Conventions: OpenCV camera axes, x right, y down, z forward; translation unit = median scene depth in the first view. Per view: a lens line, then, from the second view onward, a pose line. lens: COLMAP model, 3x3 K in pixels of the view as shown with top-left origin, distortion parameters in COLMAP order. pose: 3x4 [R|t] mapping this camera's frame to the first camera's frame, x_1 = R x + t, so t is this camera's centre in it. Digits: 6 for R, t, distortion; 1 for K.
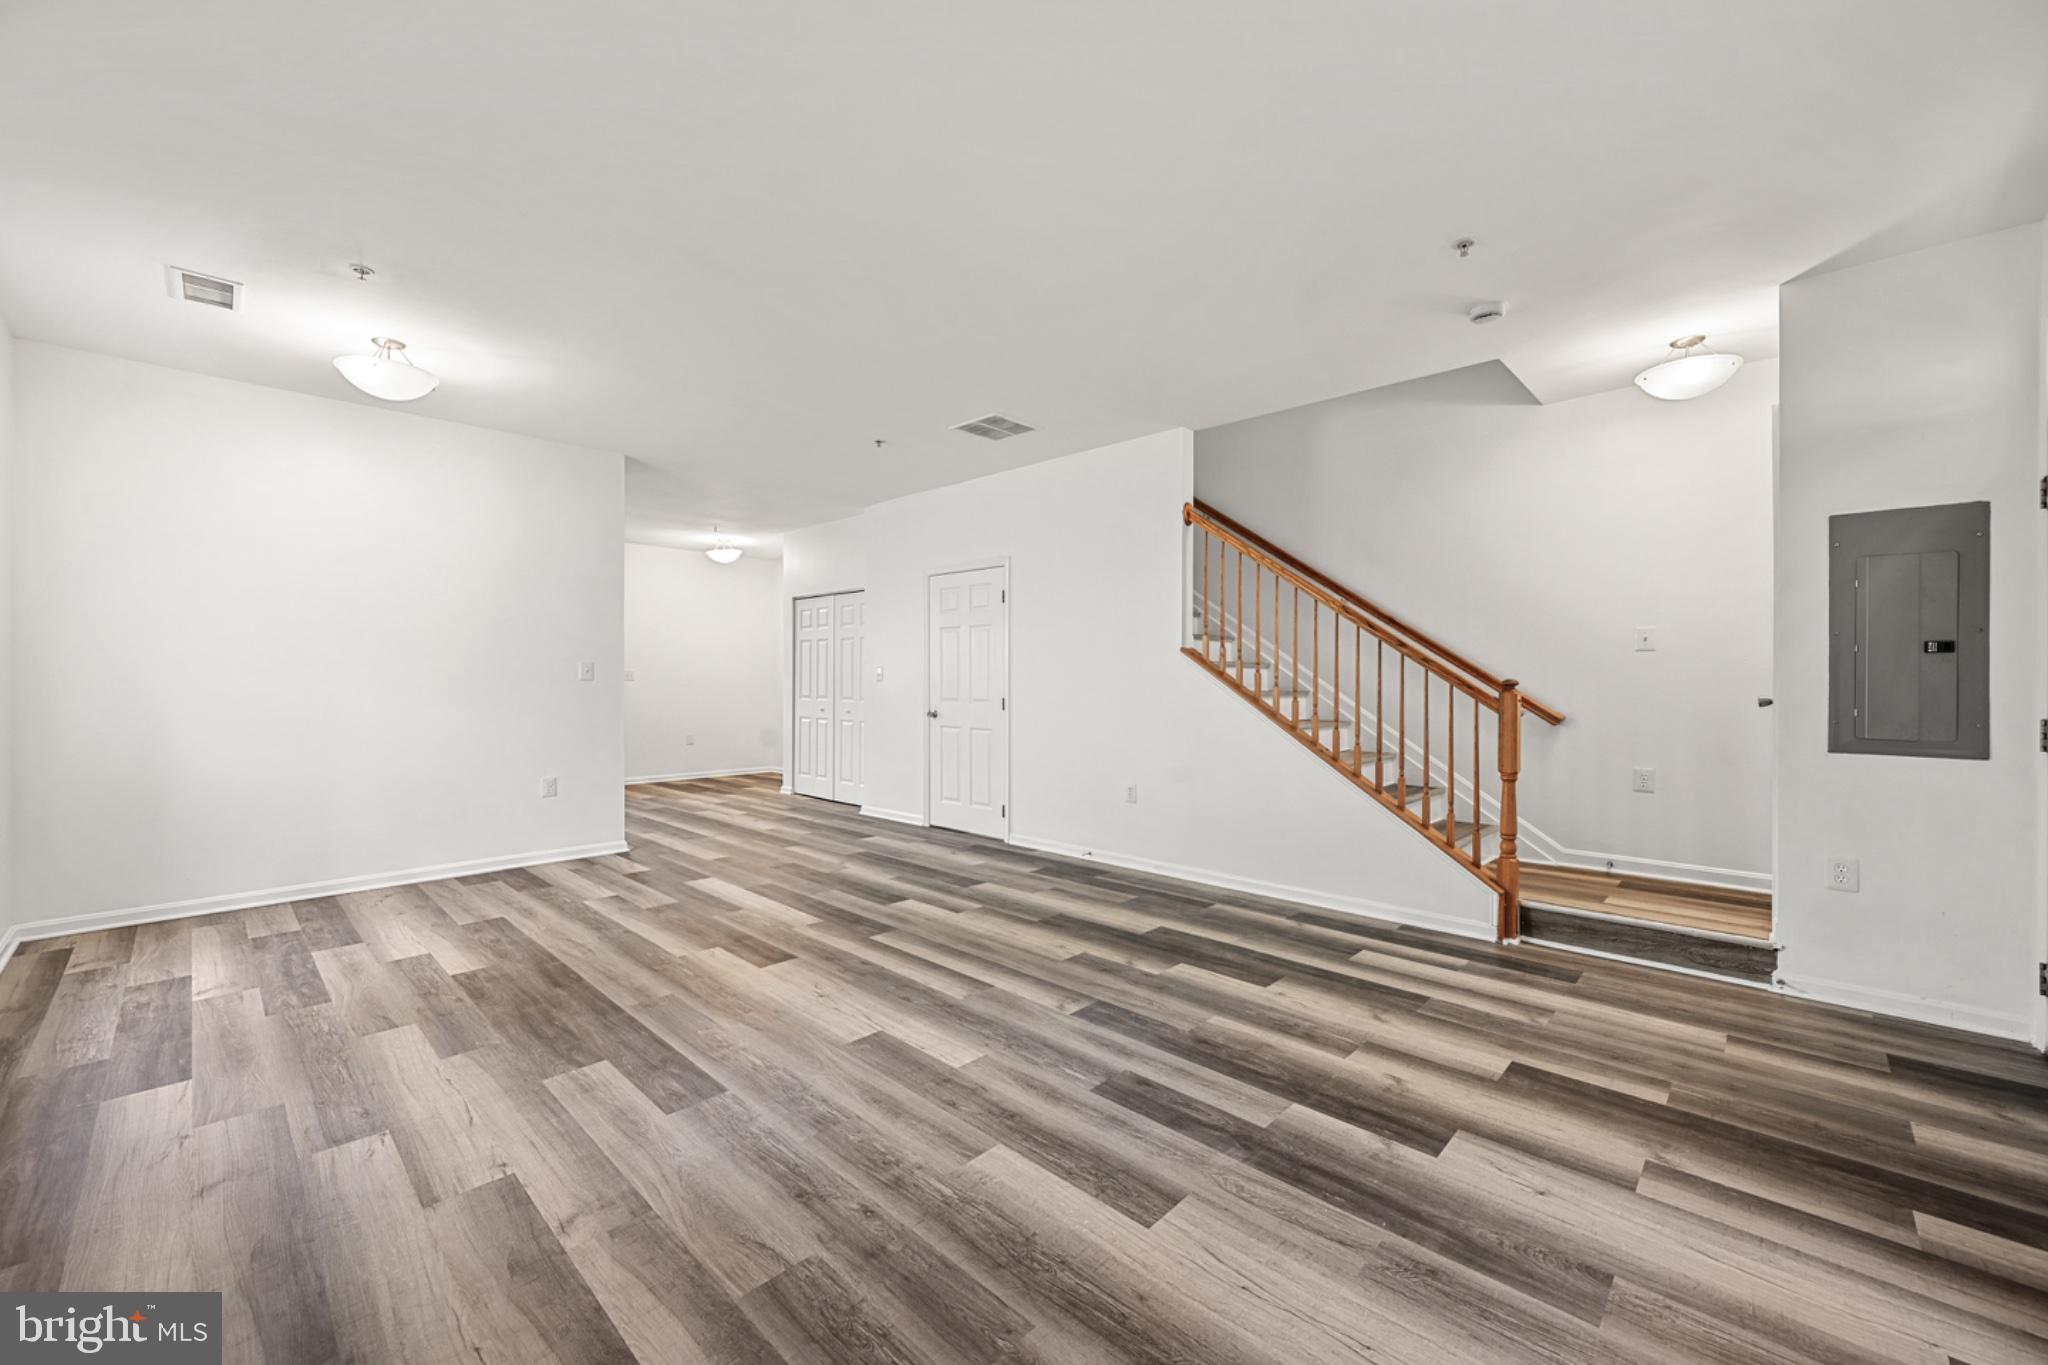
lens RADIAL K [[803.4, 0, 1024.5], [0, 803.4, 679.3], [0, 0, 1]] dist [-0.001172, -0.000358]
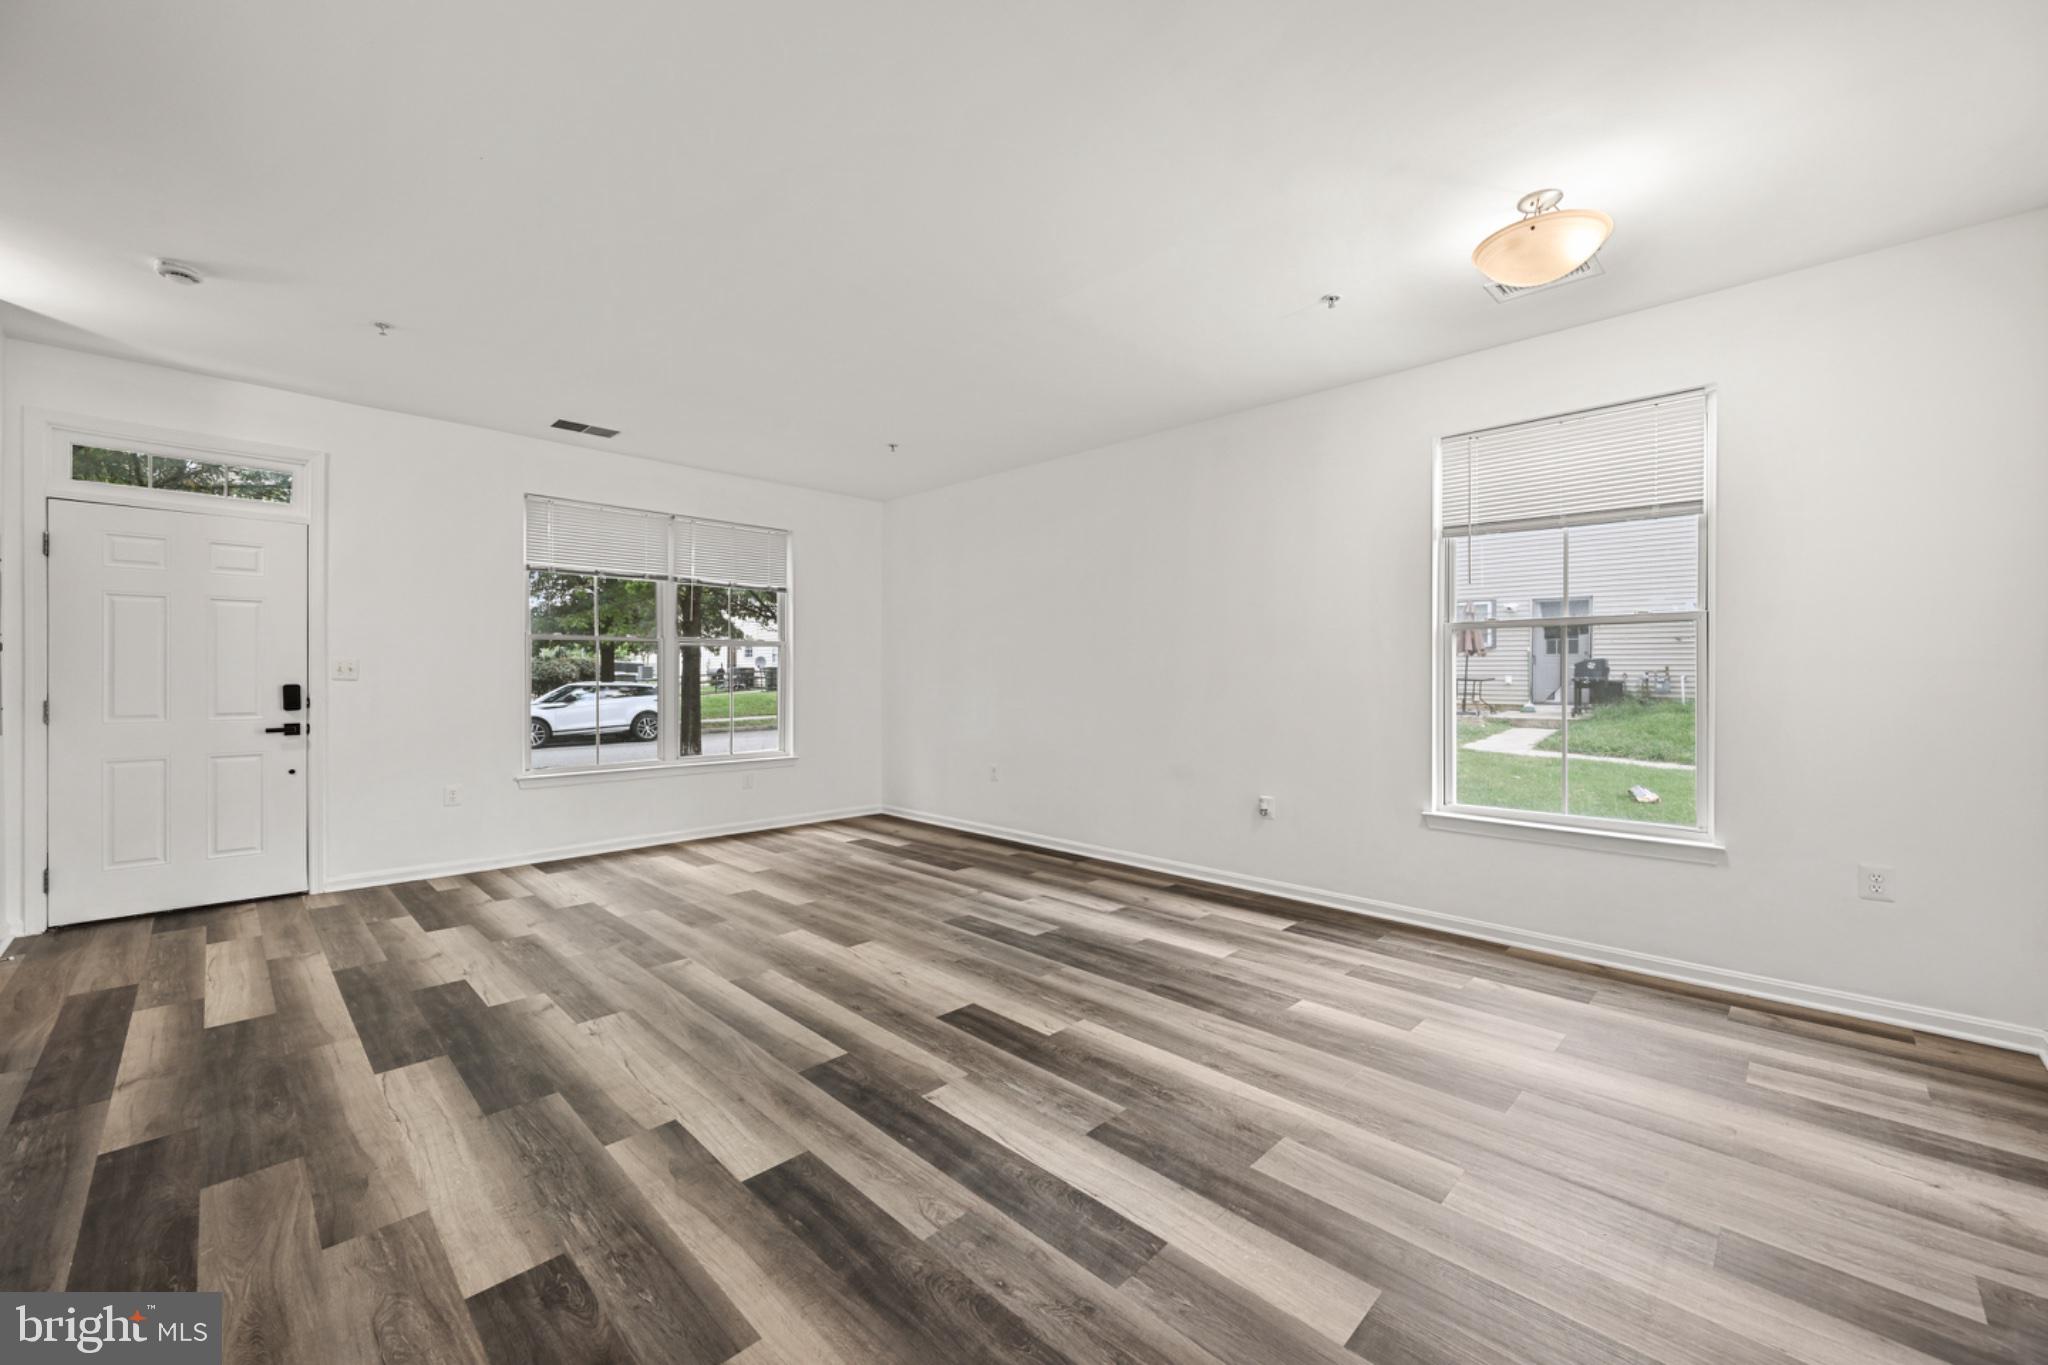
lens RADIAL K [[803.4, 0, 1022.5], [0, 803.4, 680.6], [0, 0, 1]] dist [-0.001172, -0.000358]
pose [[-0.999854, -0.006299, 0.015903, -0.422972], [-0.006217, 0.999967, 0.005228, -0.003355], [-0.015935, 0.005129, -0.999860, 2.021552]]
